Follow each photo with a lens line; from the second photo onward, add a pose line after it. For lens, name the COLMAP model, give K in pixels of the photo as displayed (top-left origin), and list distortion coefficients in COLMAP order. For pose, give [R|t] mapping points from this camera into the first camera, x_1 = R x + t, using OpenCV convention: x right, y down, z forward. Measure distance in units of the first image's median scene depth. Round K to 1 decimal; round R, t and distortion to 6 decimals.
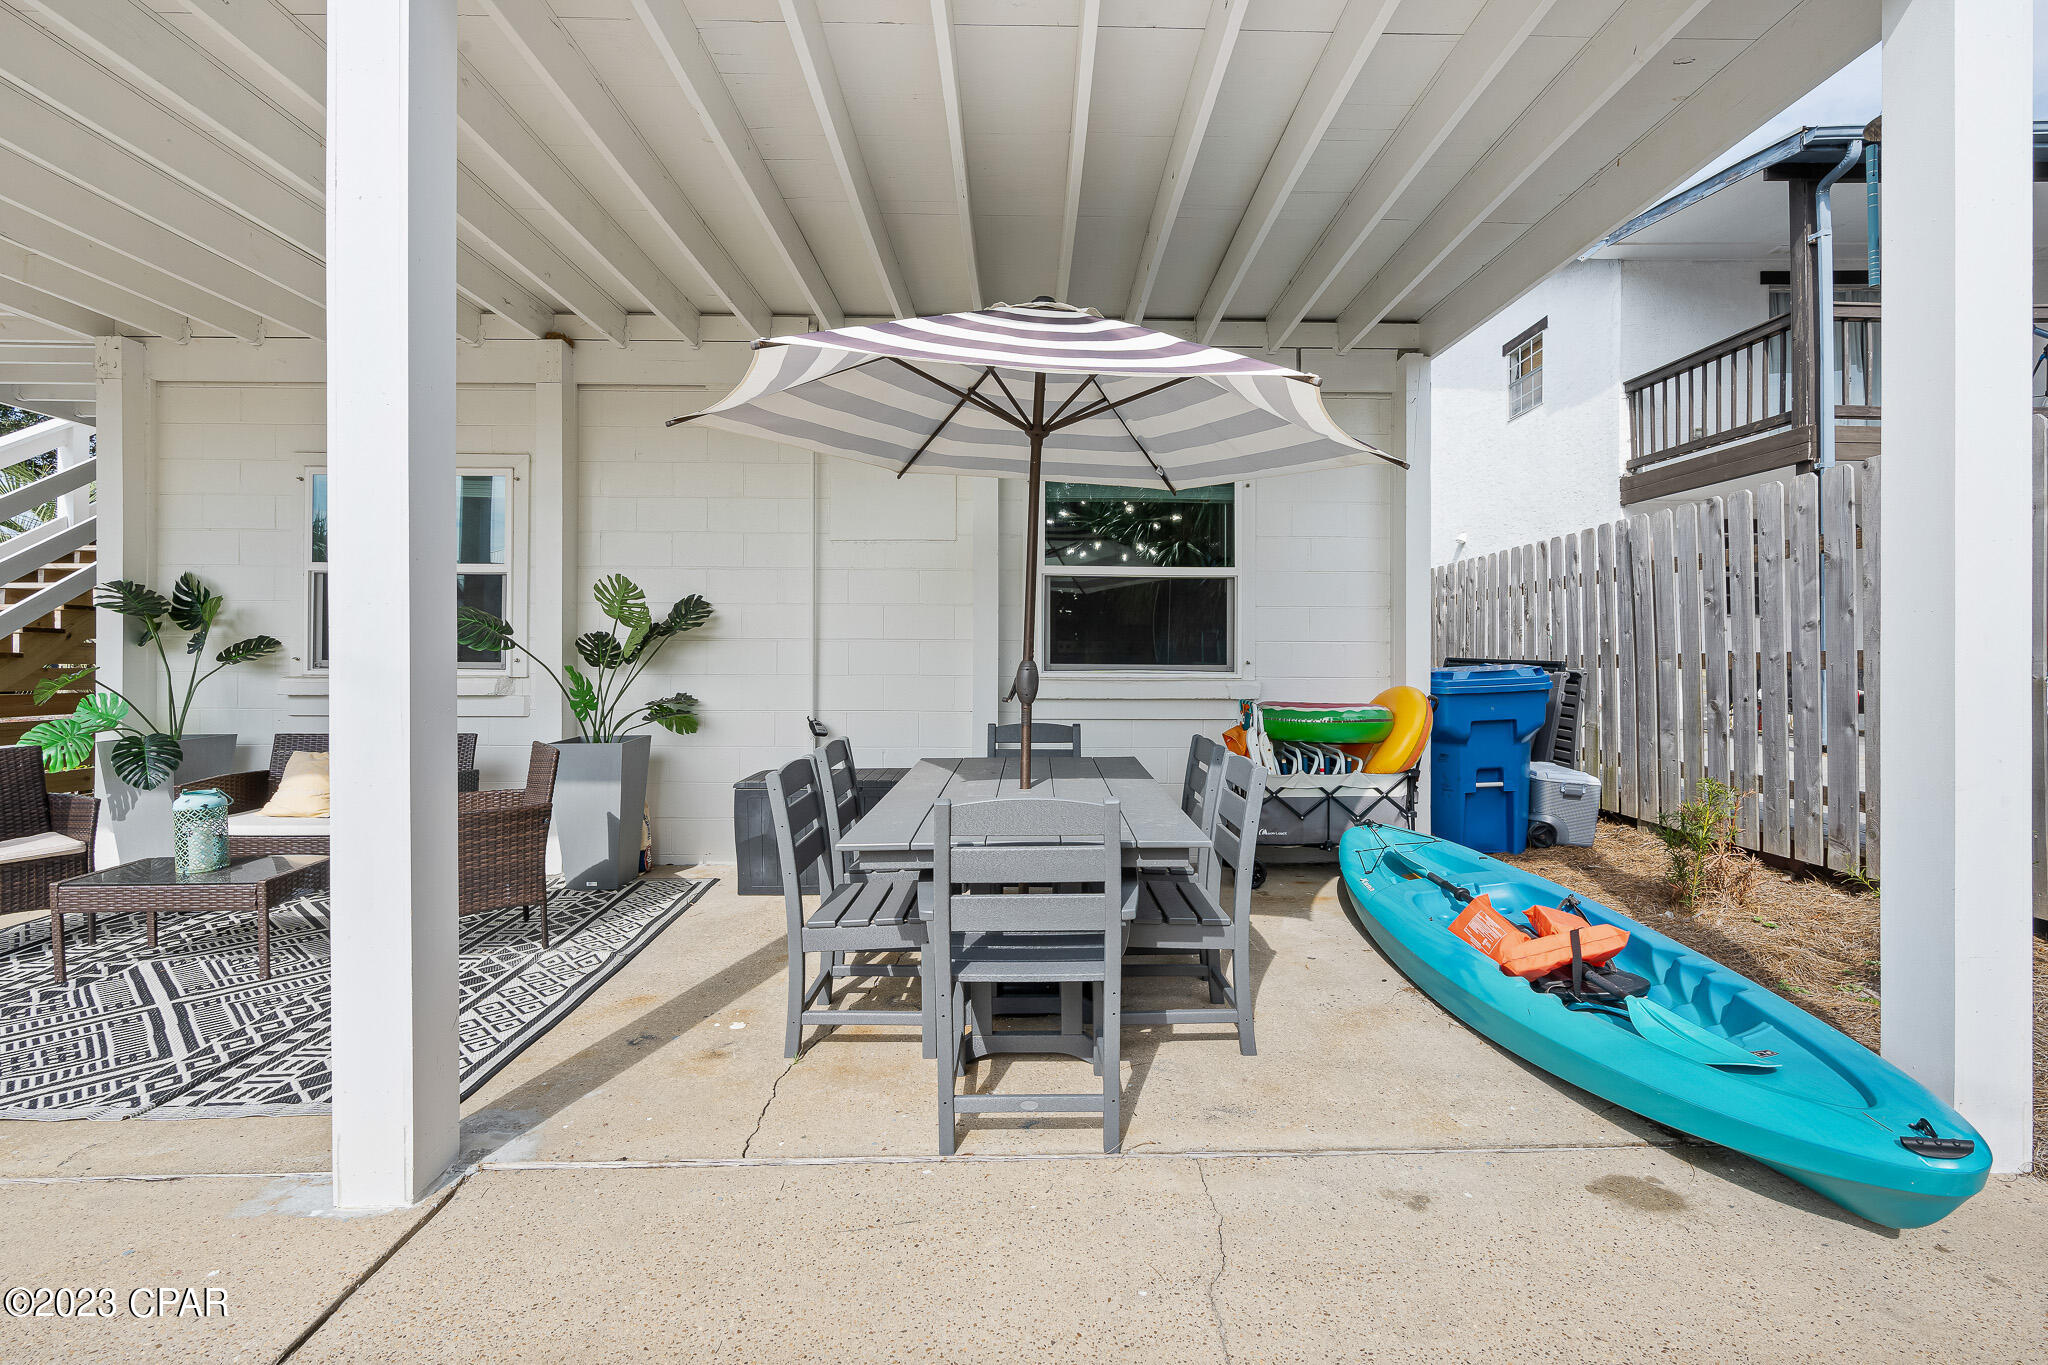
lens RADIAL K [[926.2, 0, 1024.0], [0, 926.2, 682.5], [0, 0, 1]] dist [-0.001973, -0.001191]
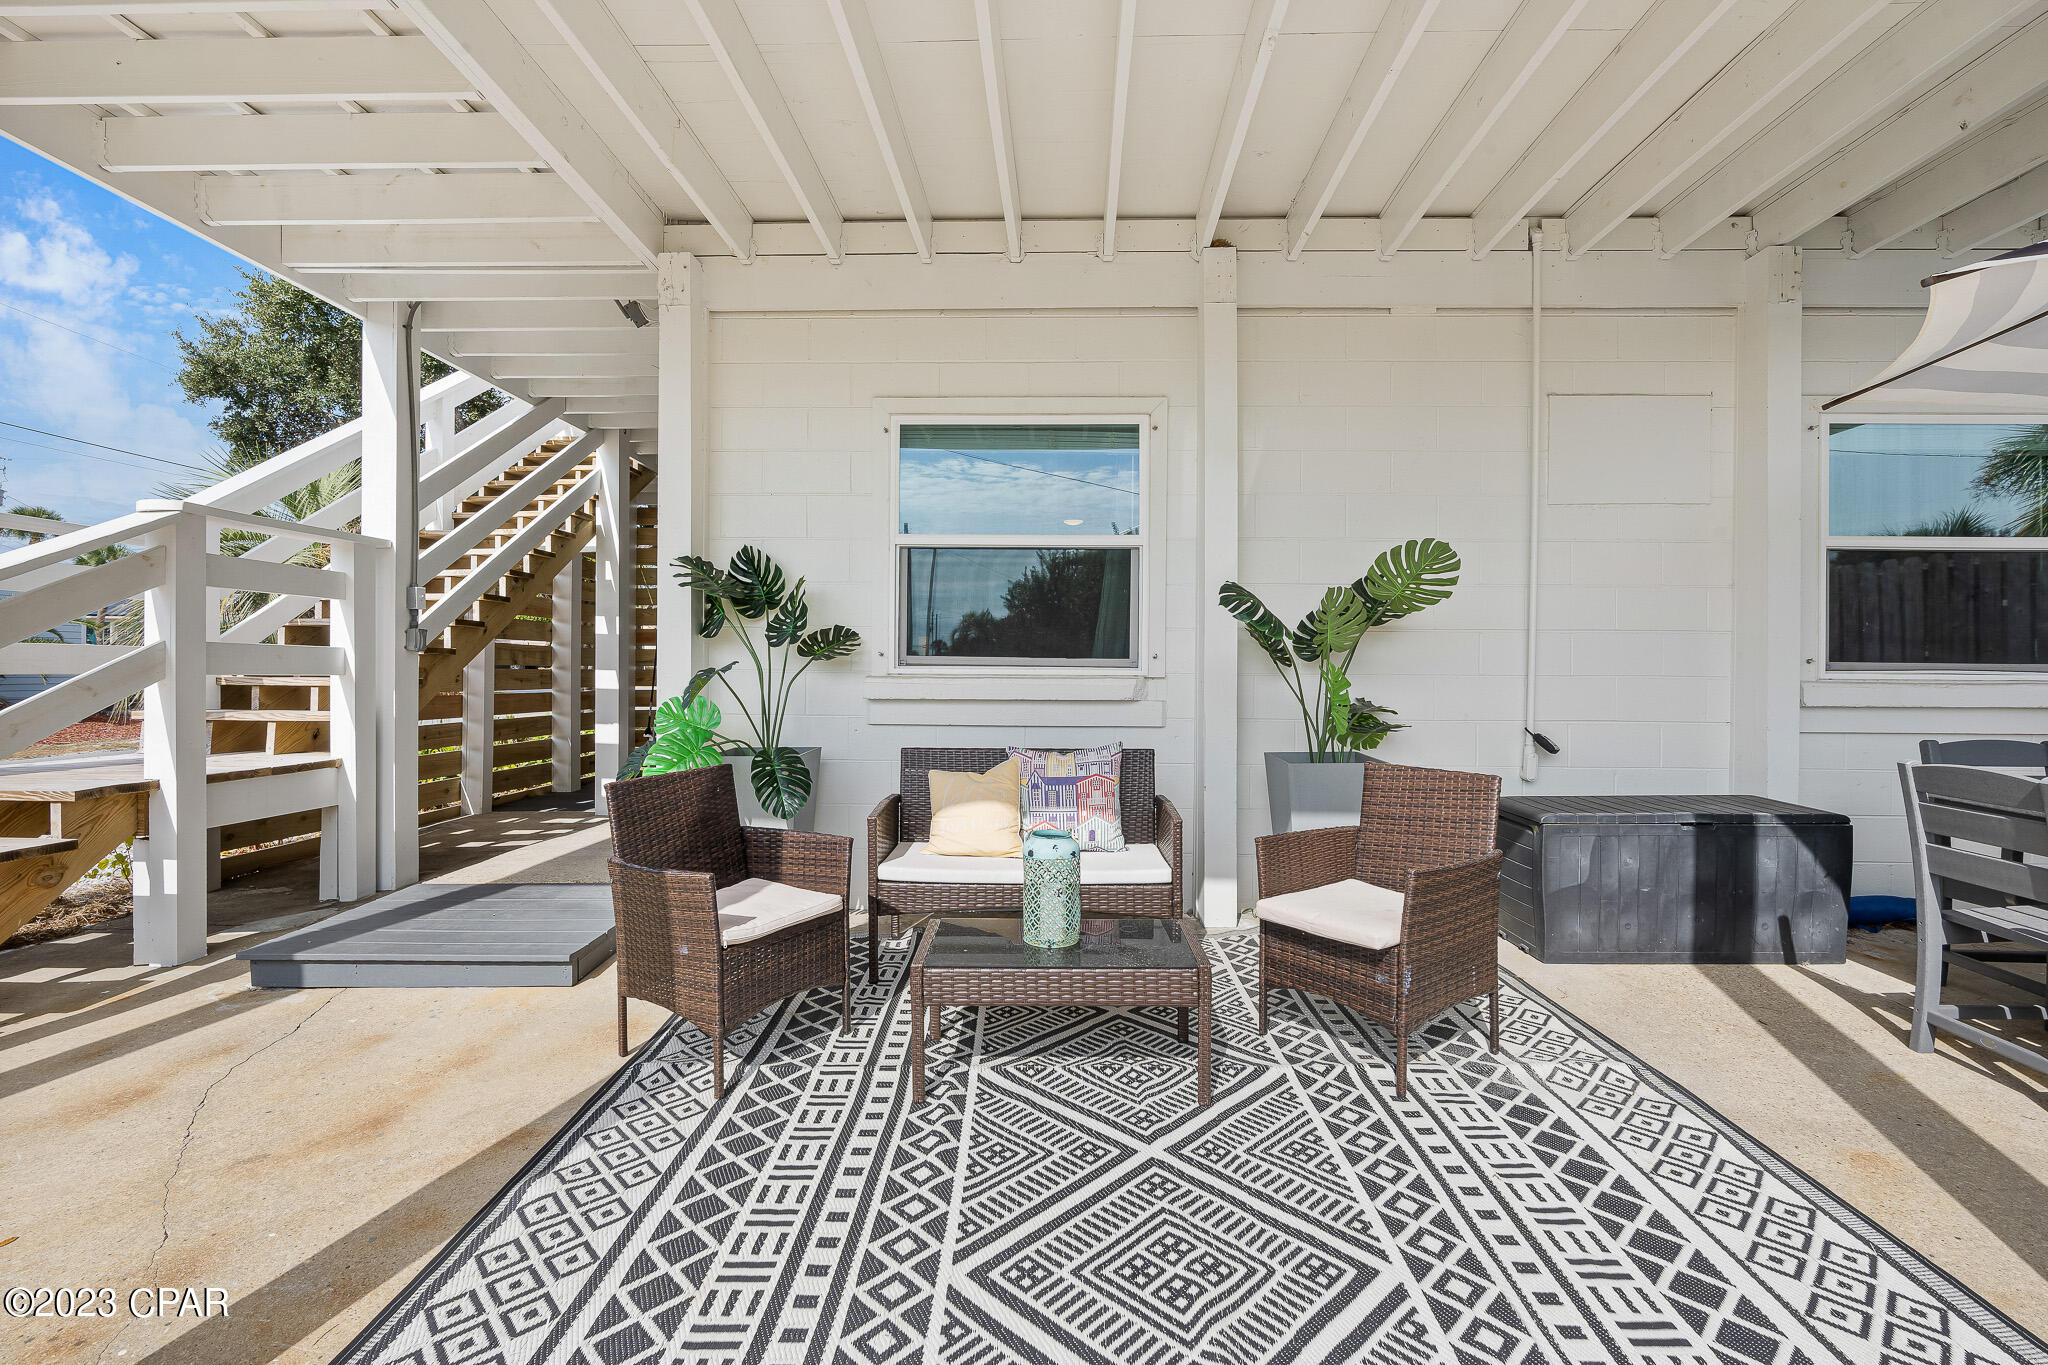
lens RADIAL K [[942.3, 0, 1024.0], [0, 942.3, 682.5], [0, 0, 1]] dist [-0.001330, -0.000215]
pose [[0.998892, 0.004302, -0.046856, -0.667350], [-0.002969, 0.999590, 0.028481, -0.025638], [0.046960, -0.028310, 0.998496, 0.183399]]
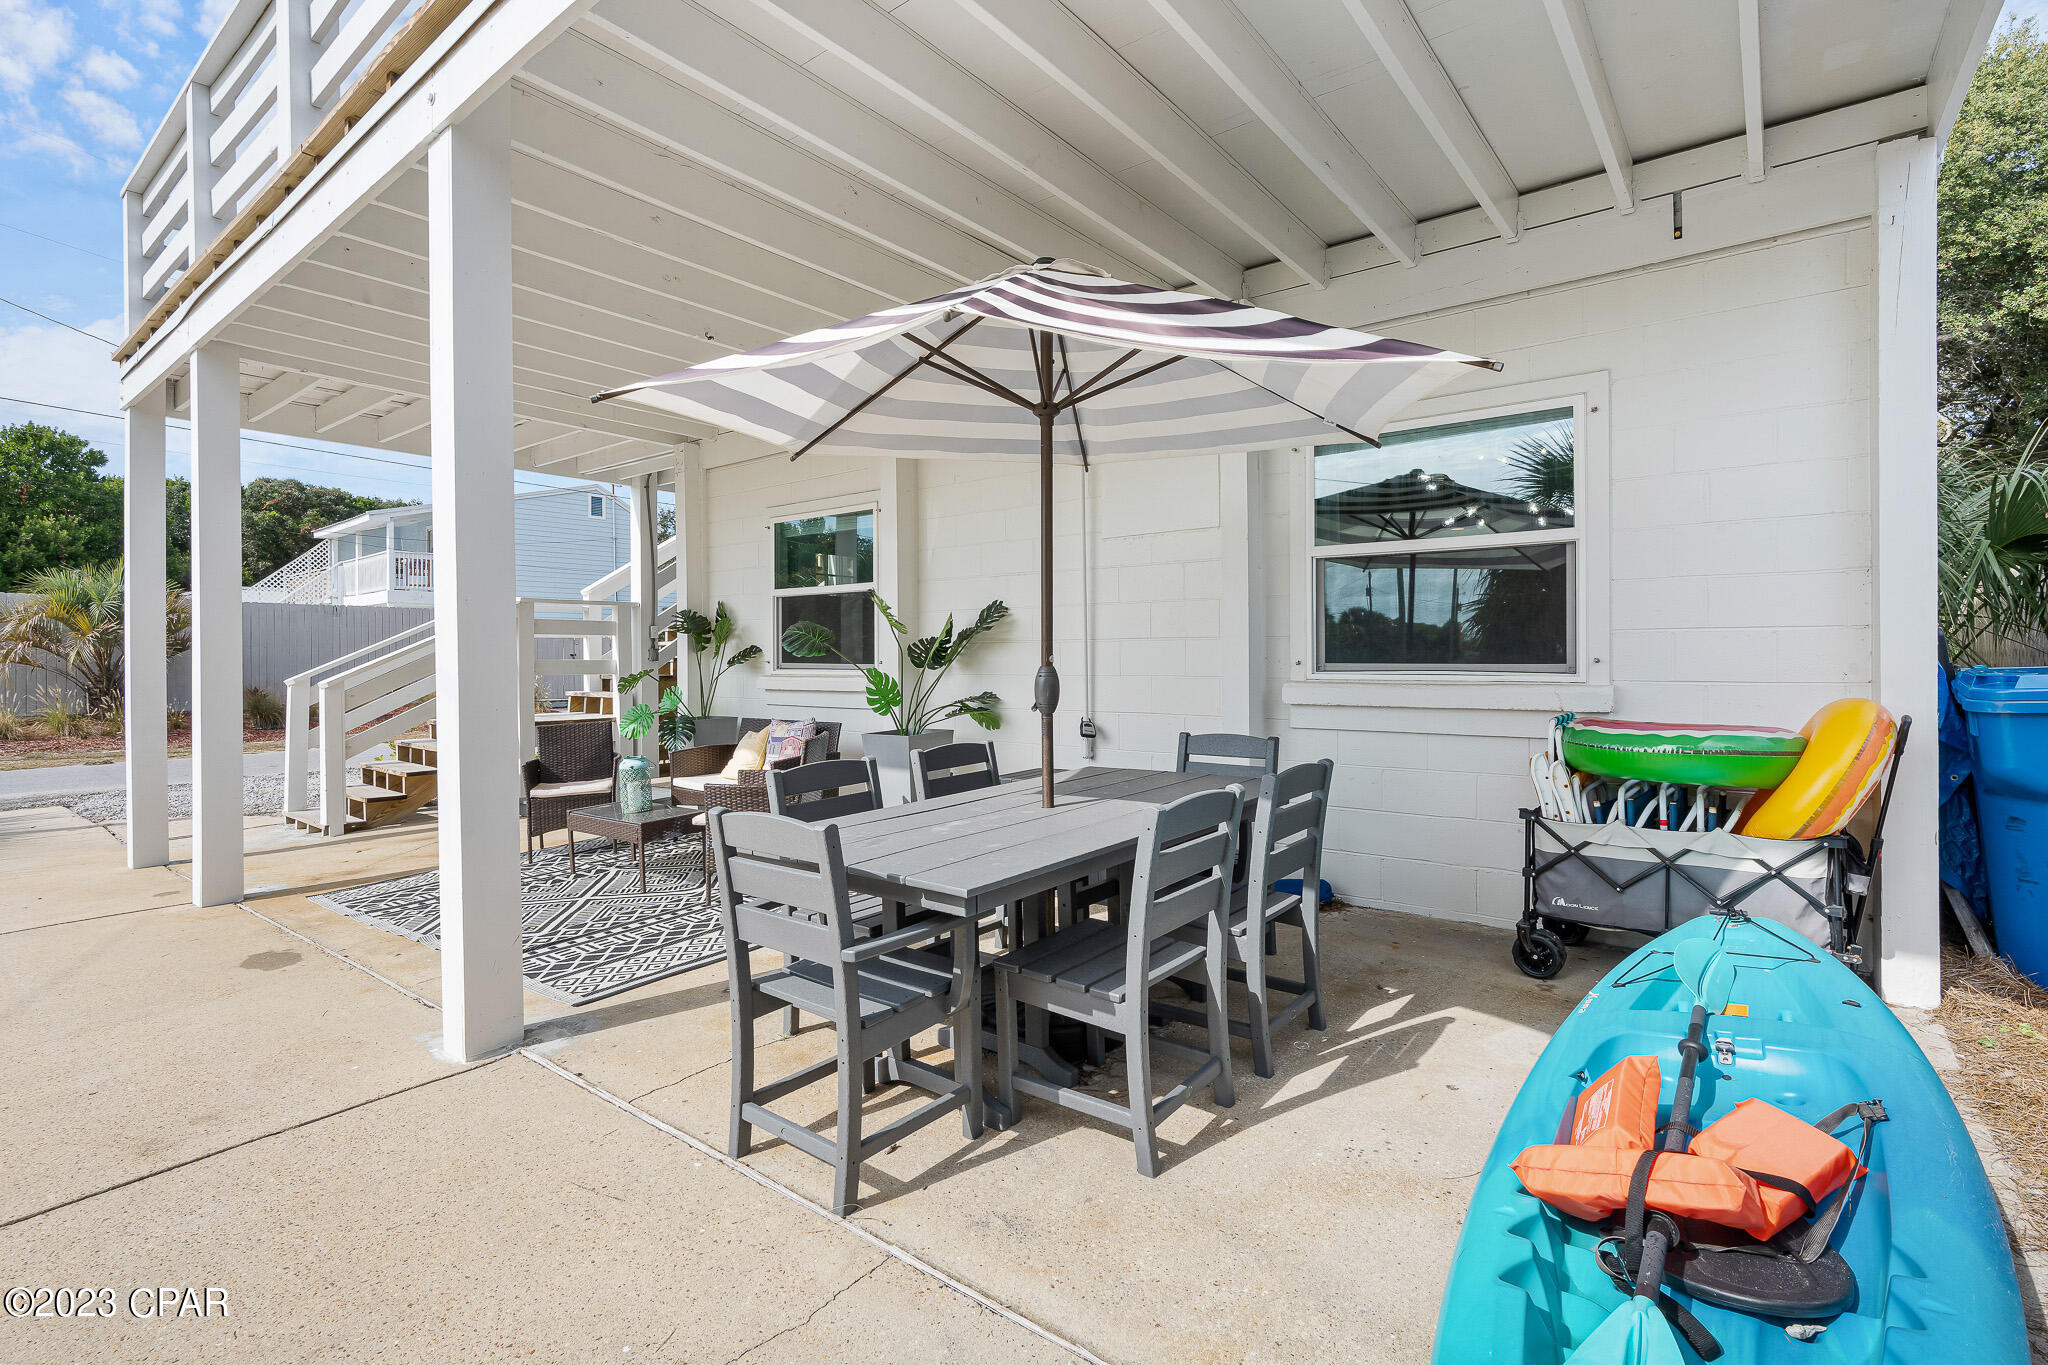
lens RADIAL K [[932.0, 0, 1024.0], [0, 932.0, 682.5], [0, 0, 1]] dist [-0.004671, -0.000888]
pose [[0.776942, 0.008386, -0.629516, 0.386002], [-0.000793, 0.999924, 0.012341, -0.014356], [0.629571, -0.009089, 0.776890, 0.191831]]
